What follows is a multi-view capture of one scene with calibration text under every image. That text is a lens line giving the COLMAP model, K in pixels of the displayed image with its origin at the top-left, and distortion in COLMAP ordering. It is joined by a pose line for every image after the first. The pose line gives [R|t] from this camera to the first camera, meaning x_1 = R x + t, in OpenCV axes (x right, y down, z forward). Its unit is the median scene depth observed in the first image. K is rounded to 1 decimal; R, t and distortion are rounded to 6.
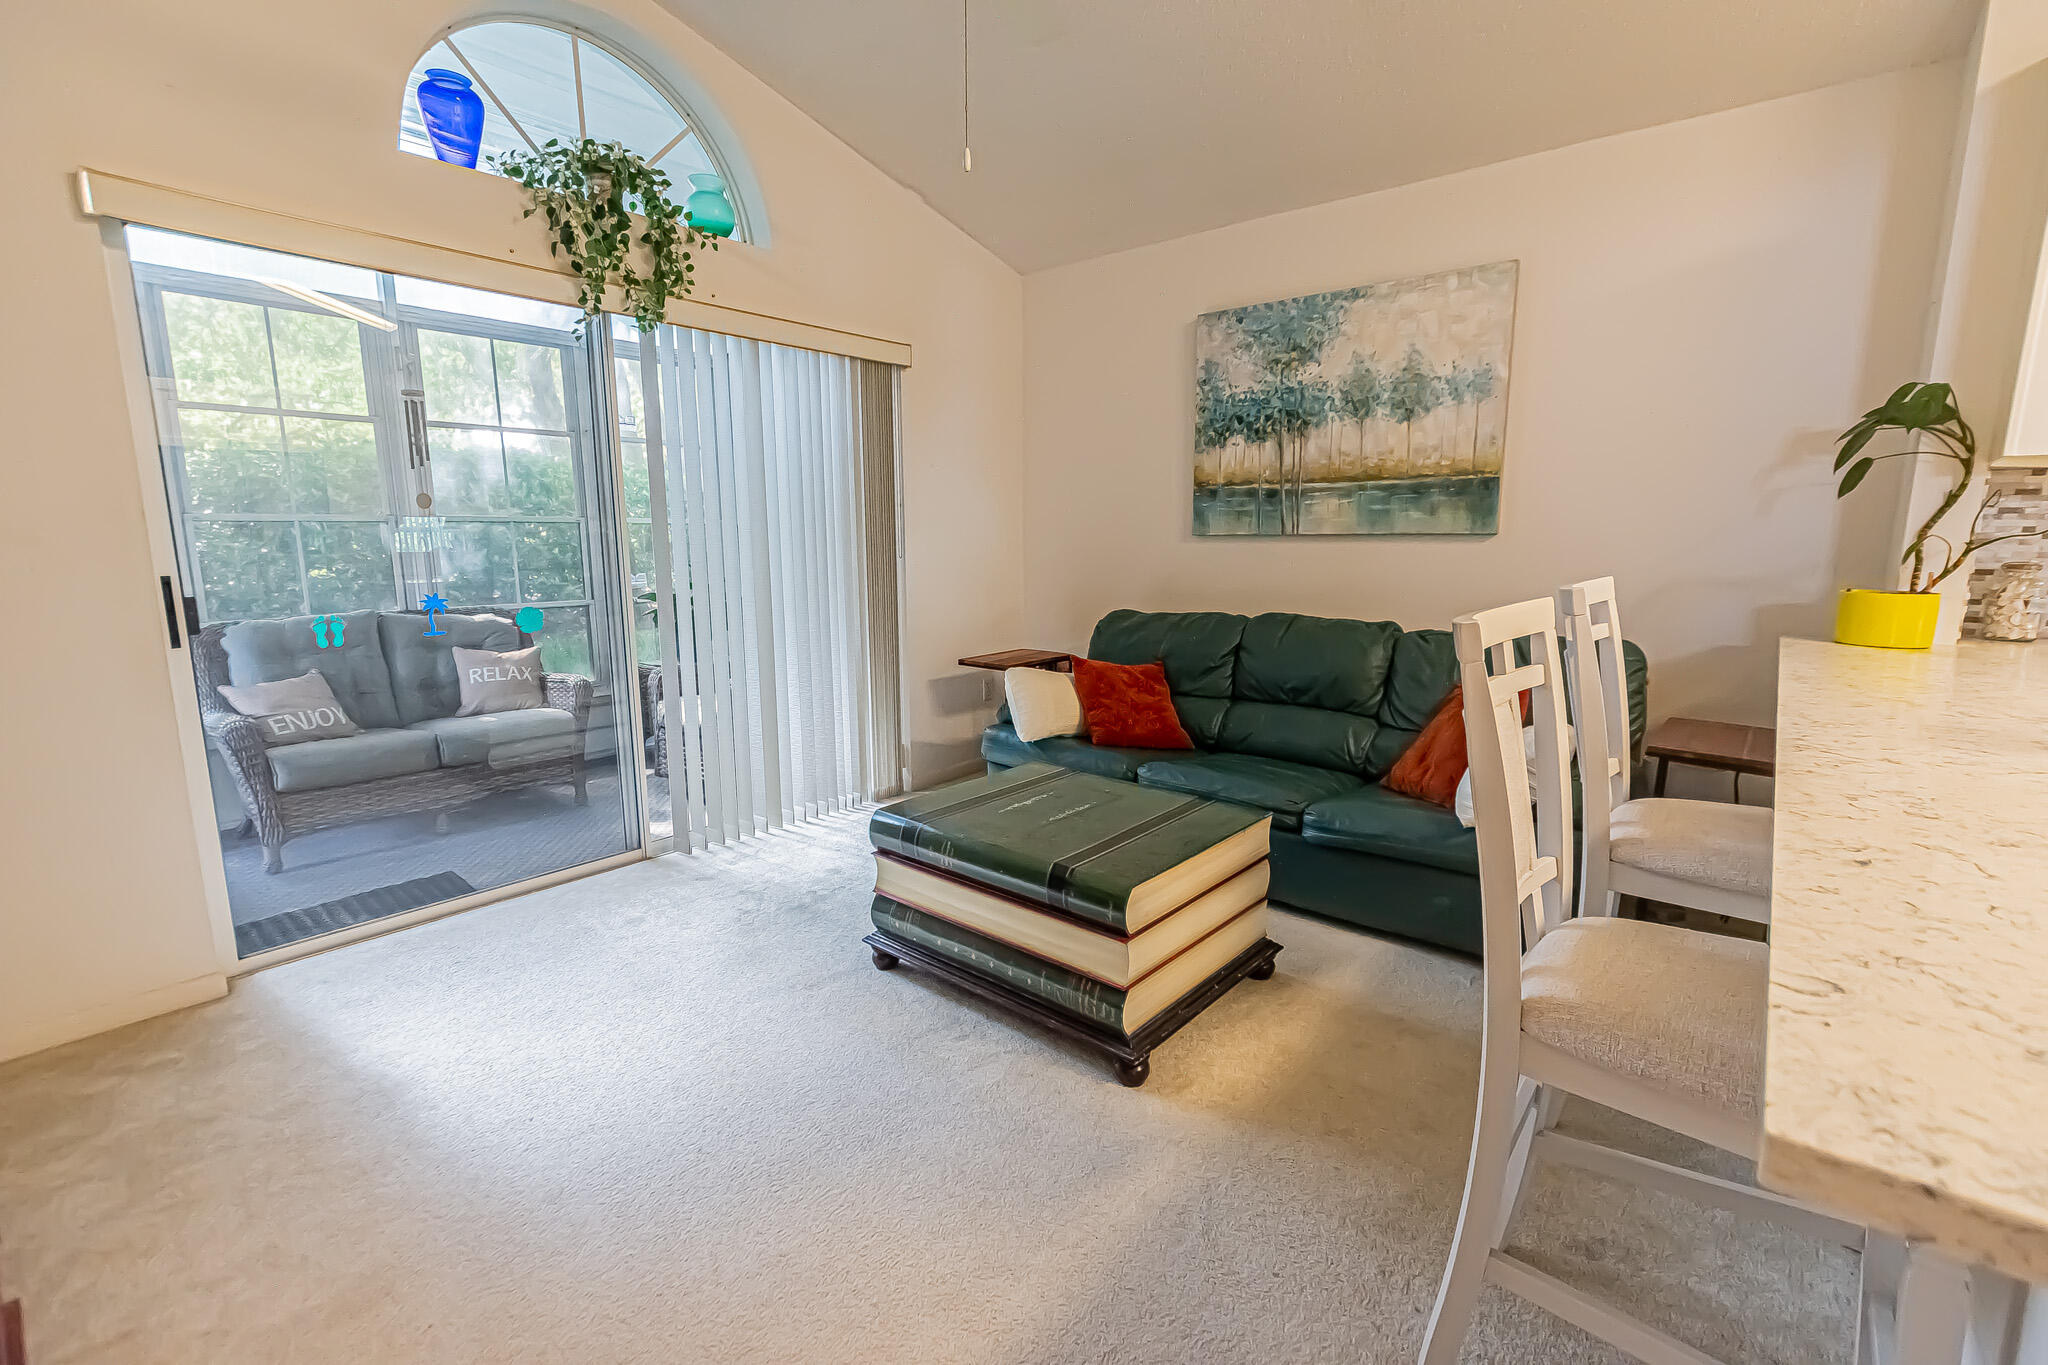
lens RADIAL K [[907.0, 0, 1024.0], [0, 907.0, 682.5], [0, 0, 1]] dist [-0.000720, -0.000232]
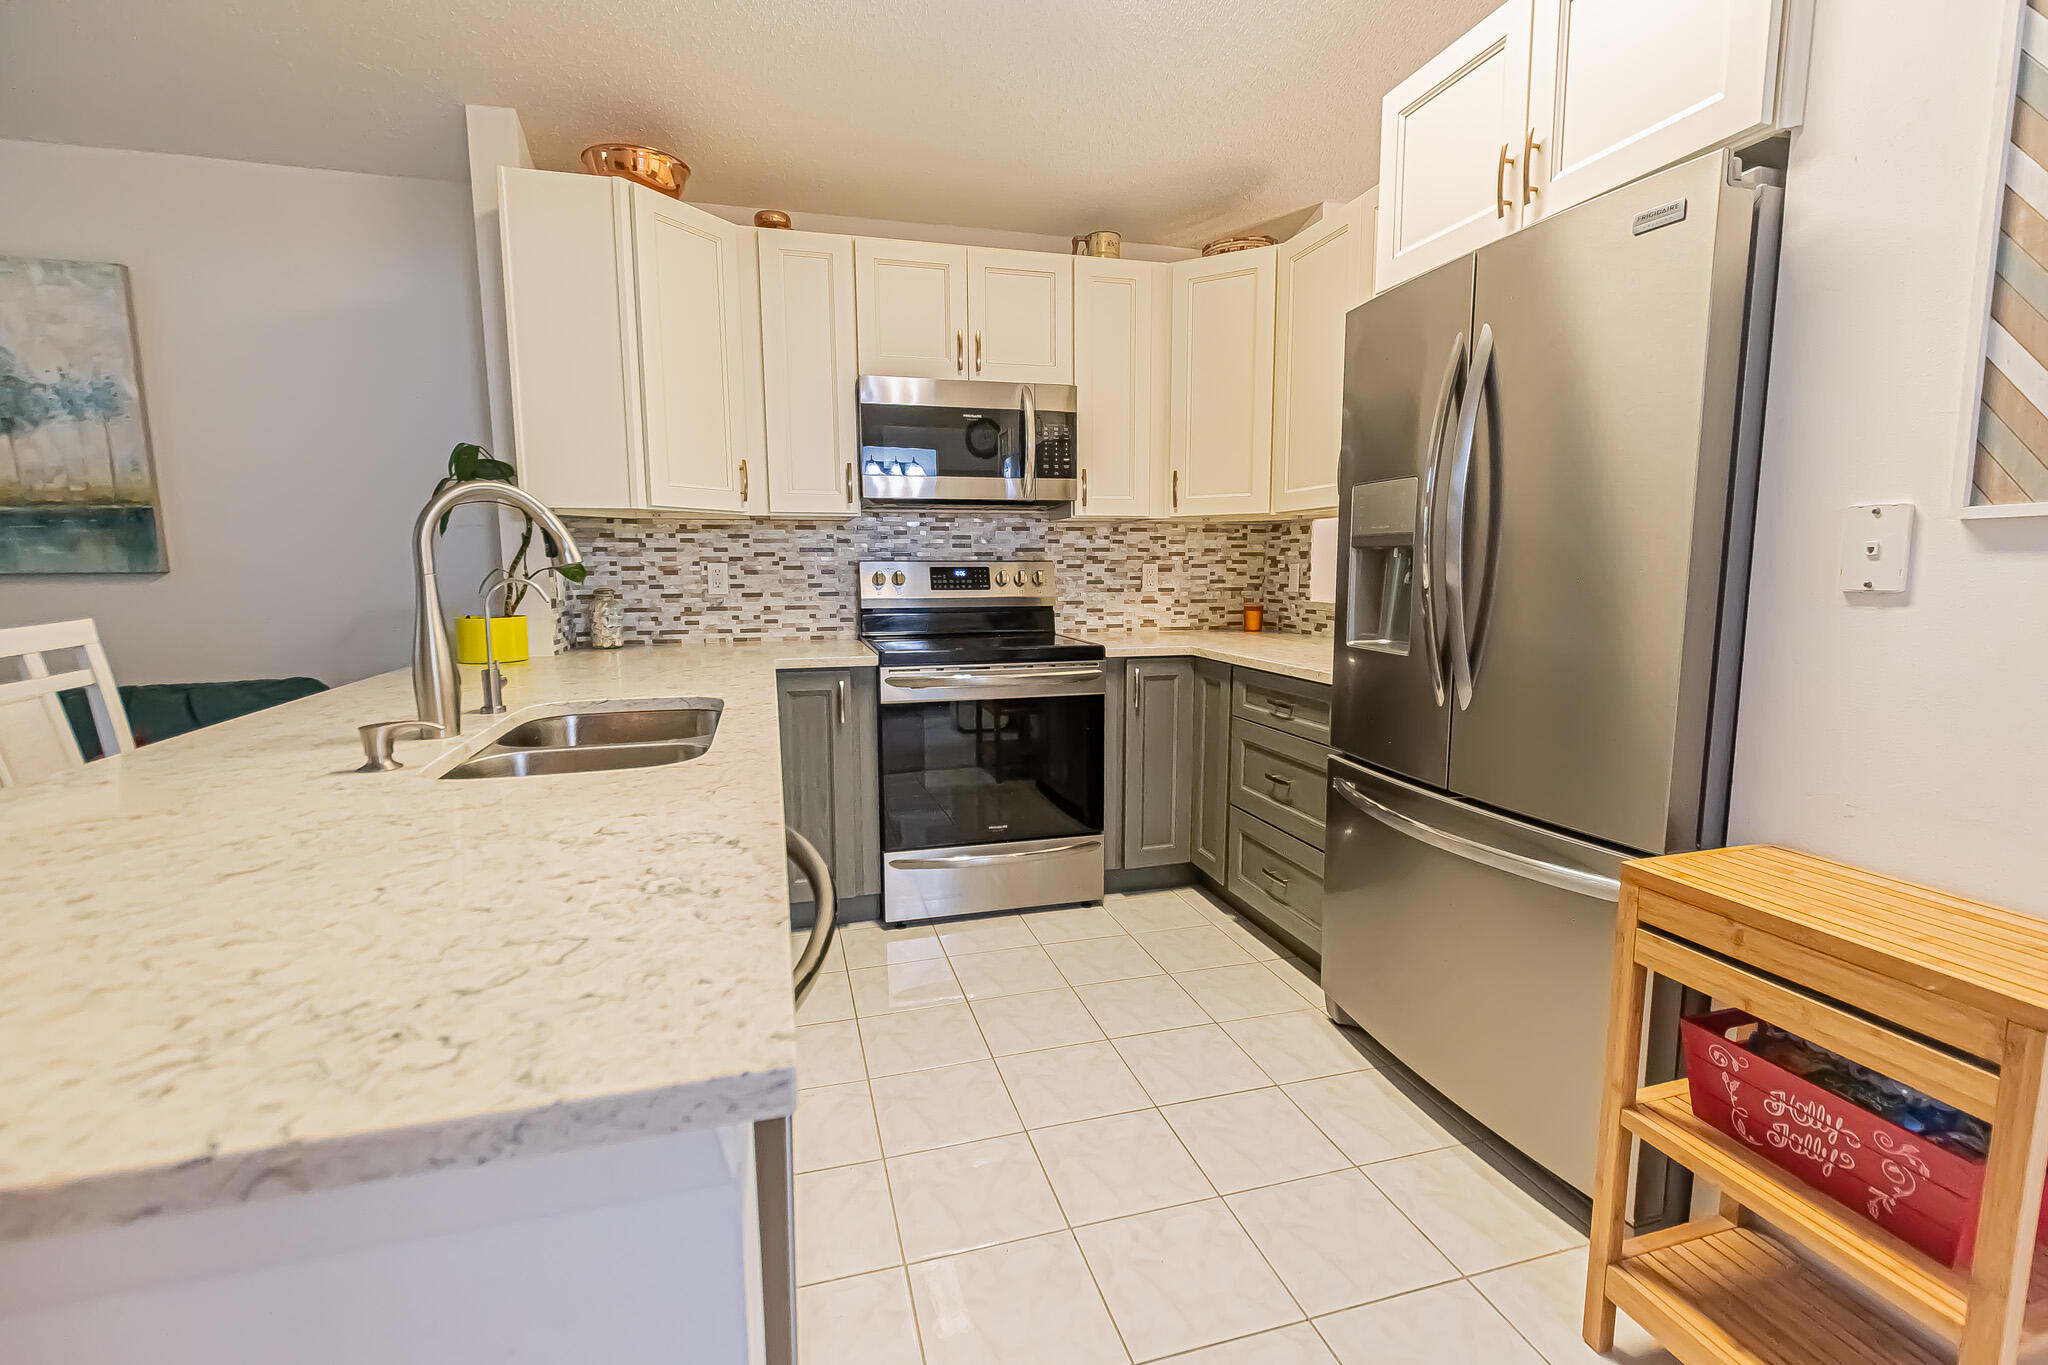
lens RADIAL K [[907.0, 0, 1024.0], [0, 907.0, 682.5], [0, 0, 1]] dist [-0.000720, -0.000232]
pose [[0.569089, -0.112512, 0.814542, 0.350296], [0.143841, 0.988942, 0.036106, 0.040682], [-0.809597, 0.096617, 0.578980, -0.234133]]
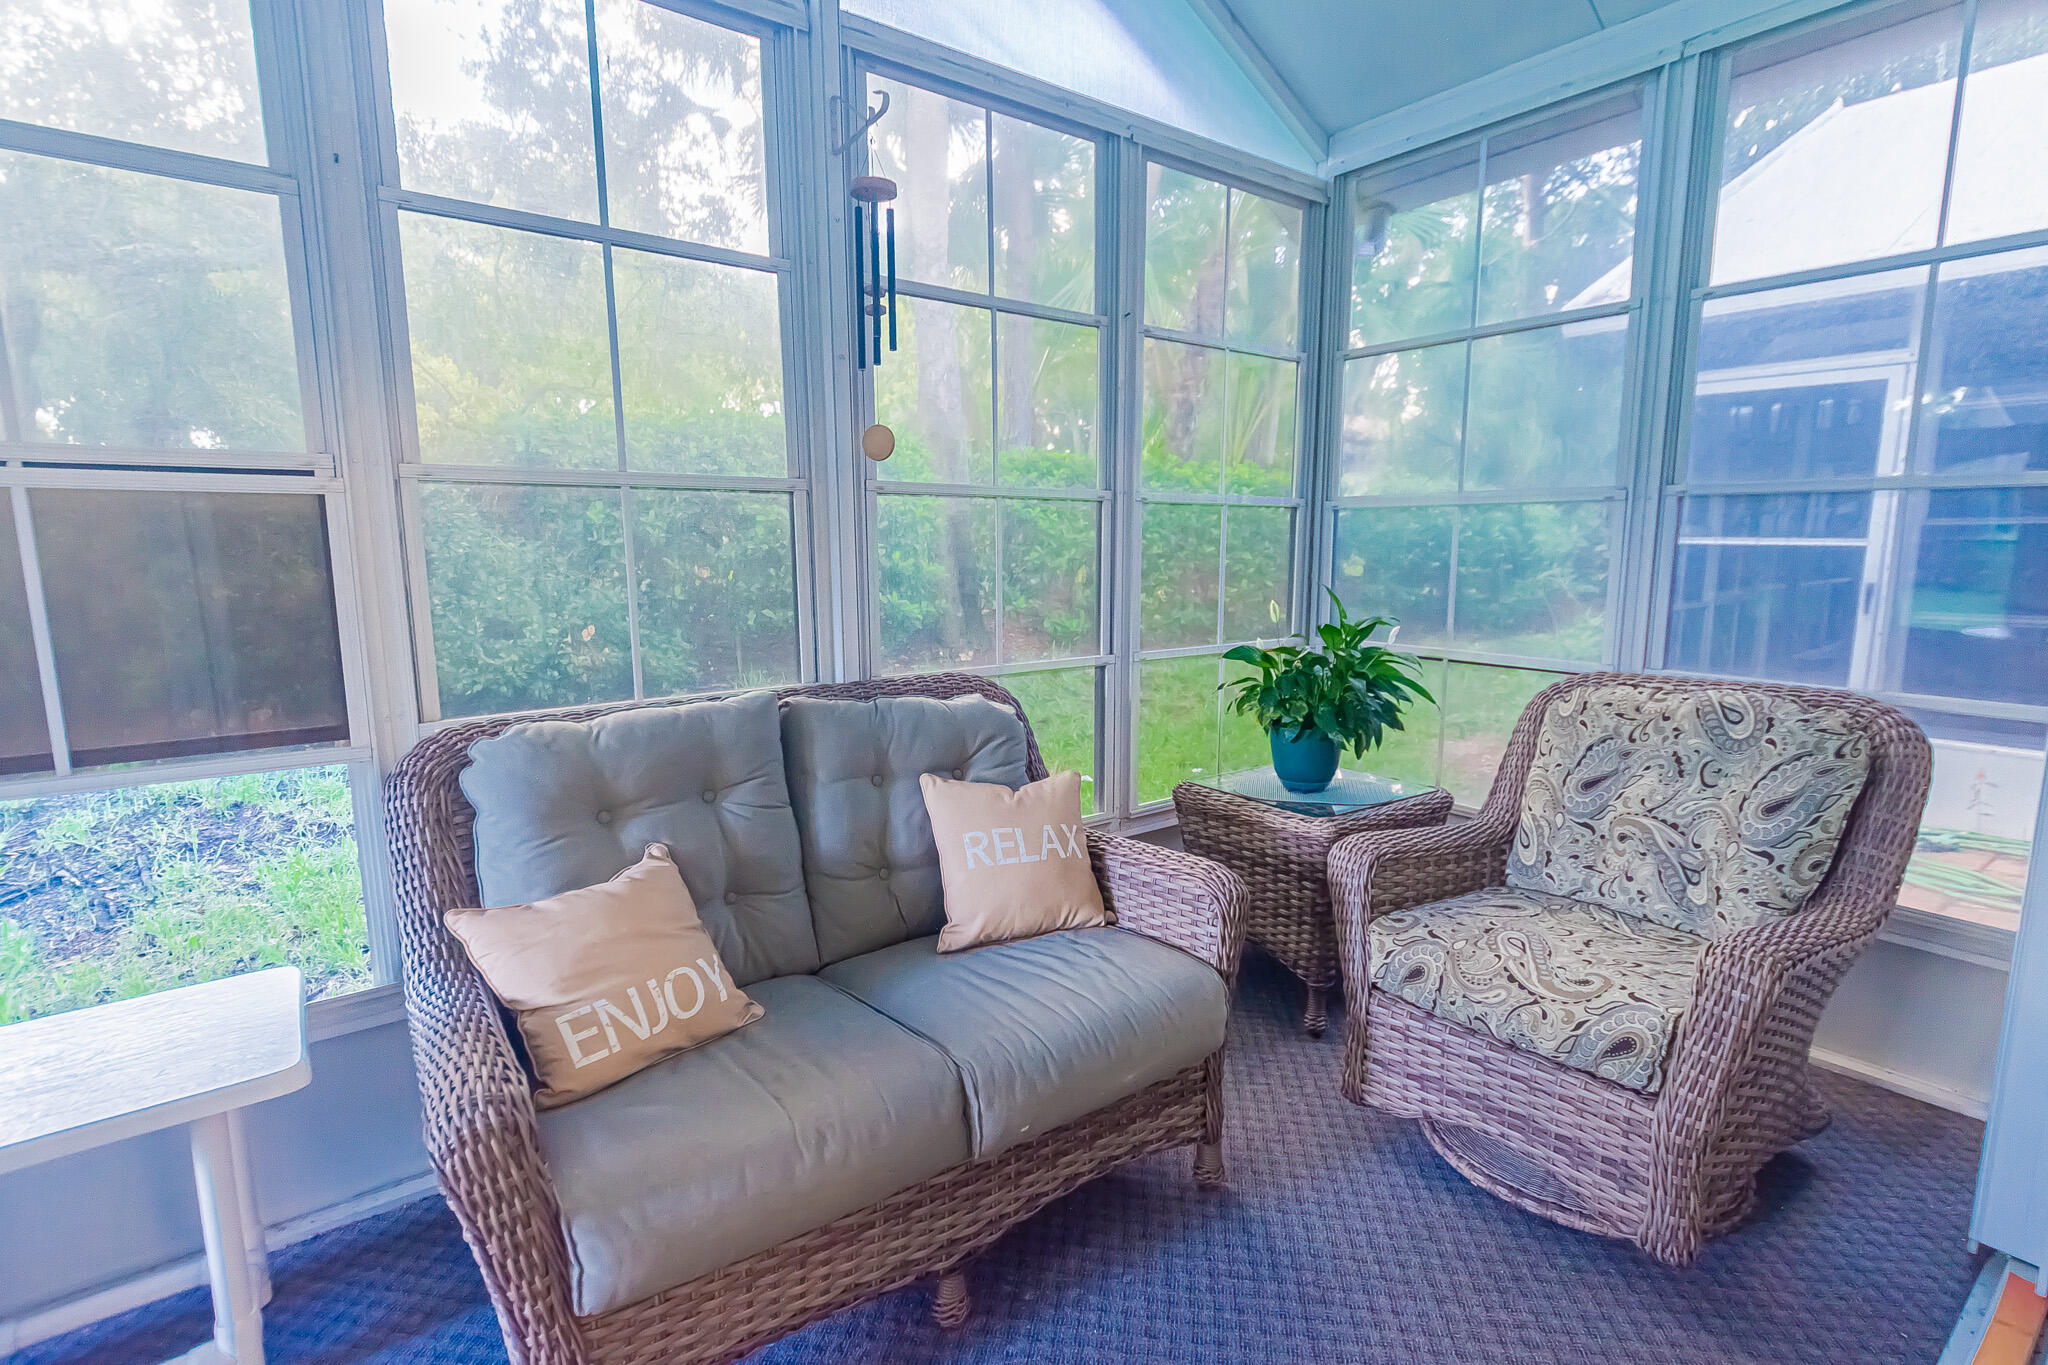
lens RADIAL K [[971.1, 0, 1024.0], [0, 971.1, 682.5], [0, 0, 1]] dist [-0.000582, -0.000124]
pose [[0.972435, 0.036338, -0.230325, -0.367513], [-0.040138, 0.999124, -0.011834, -0.062193], [0.229693, 0.020753, 0.973042, 0.428438]]
